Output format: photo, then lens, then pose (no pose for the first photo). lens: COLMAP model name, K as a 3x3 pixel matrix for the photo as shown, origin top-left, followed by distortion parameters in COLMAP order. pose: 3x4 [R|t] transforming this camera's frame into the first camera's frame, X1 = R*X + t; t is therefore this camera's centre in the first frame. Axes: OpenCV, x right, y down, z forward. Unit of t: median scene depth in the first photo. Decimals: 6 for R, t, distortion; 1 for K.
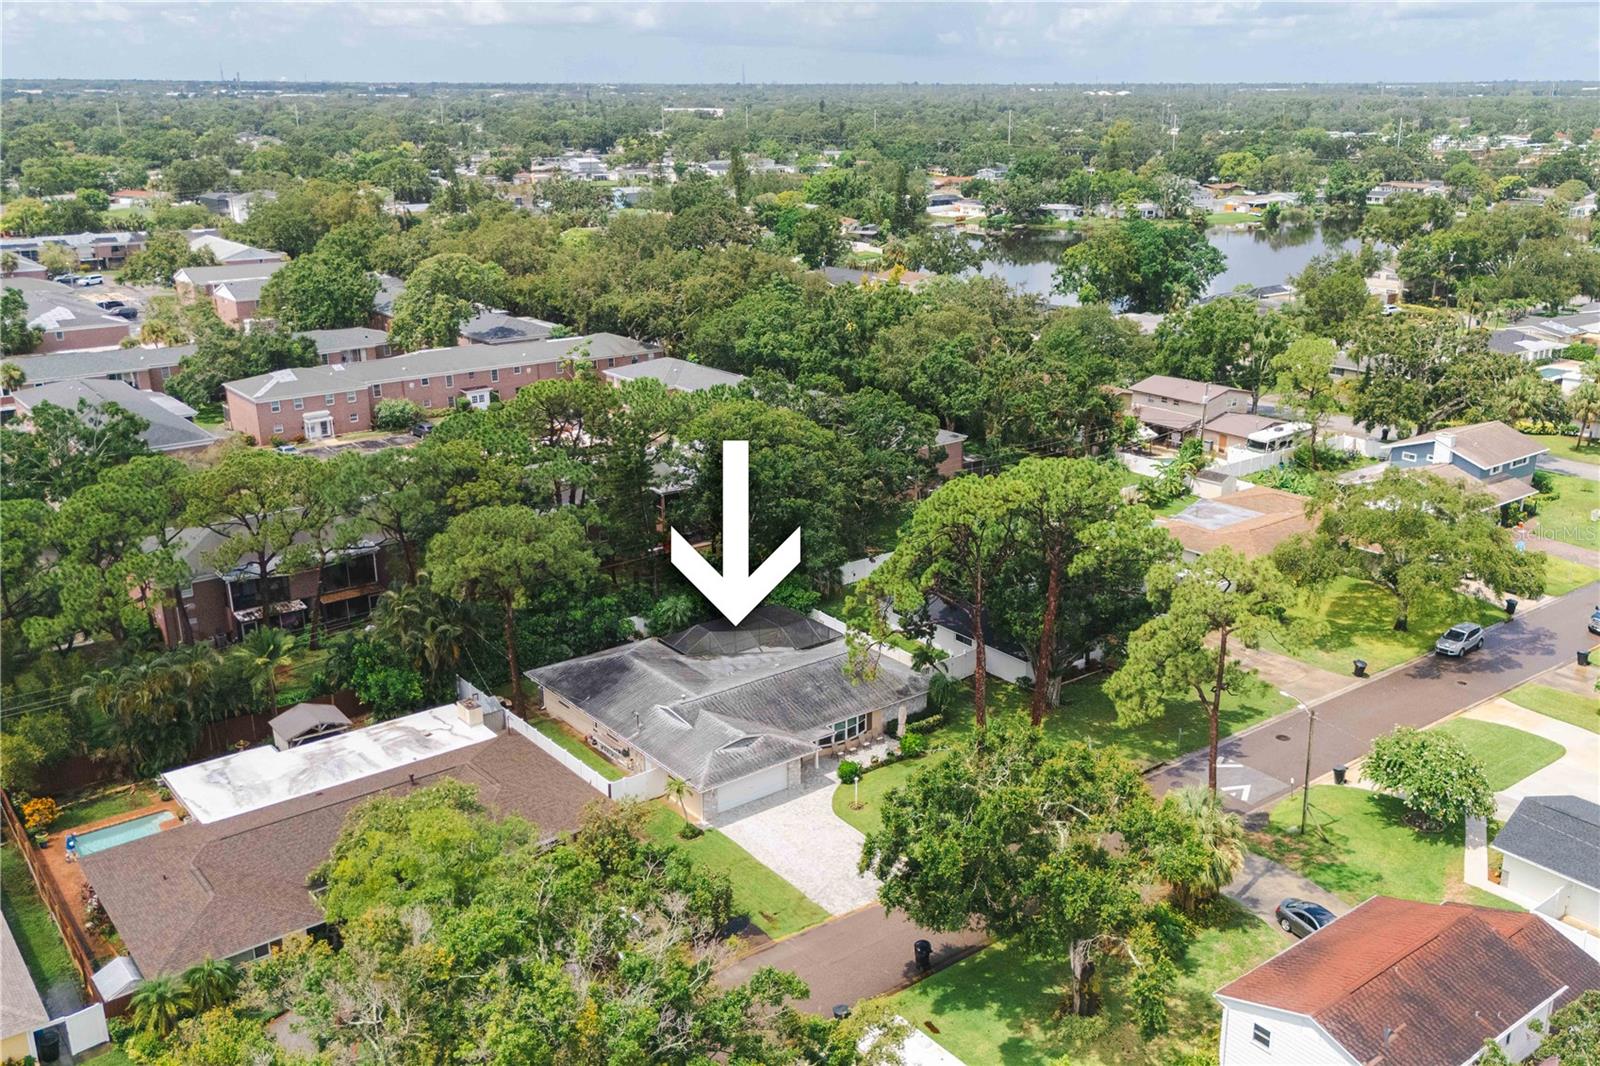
lens RADIAL K [[1482.1, 0, 798.2], [0, 1482.1, 566.2], [0, 0, 1]] dist [0.091665, -0.144710]
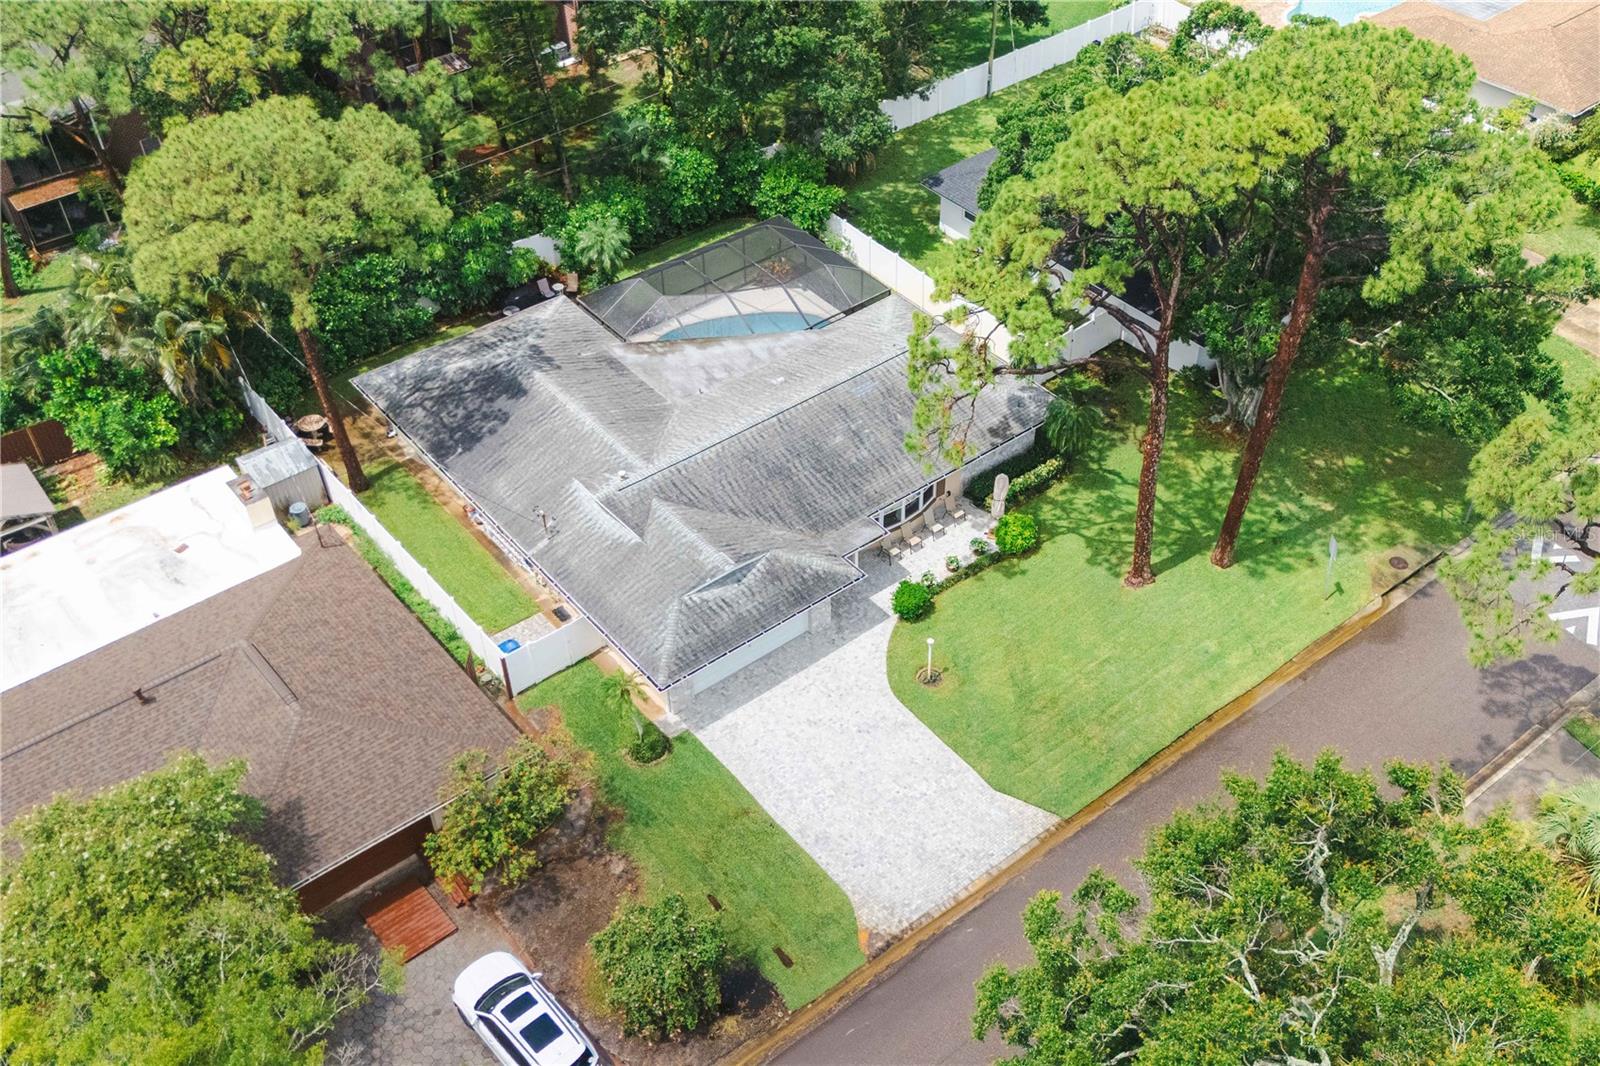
lens RADIAL K [[1482.1, 0, 798.2], [0, 1482.1, 566.2], [0, 0, 1]] dist [0.091665, -0.144710]
pose [[0.999542, -0.028439, 0.010365, -0.016389], [0.021047, 0.899086, 0.437265, -0.128209], [-0.021754, -0.436846, 0.899273, 0.467648]]
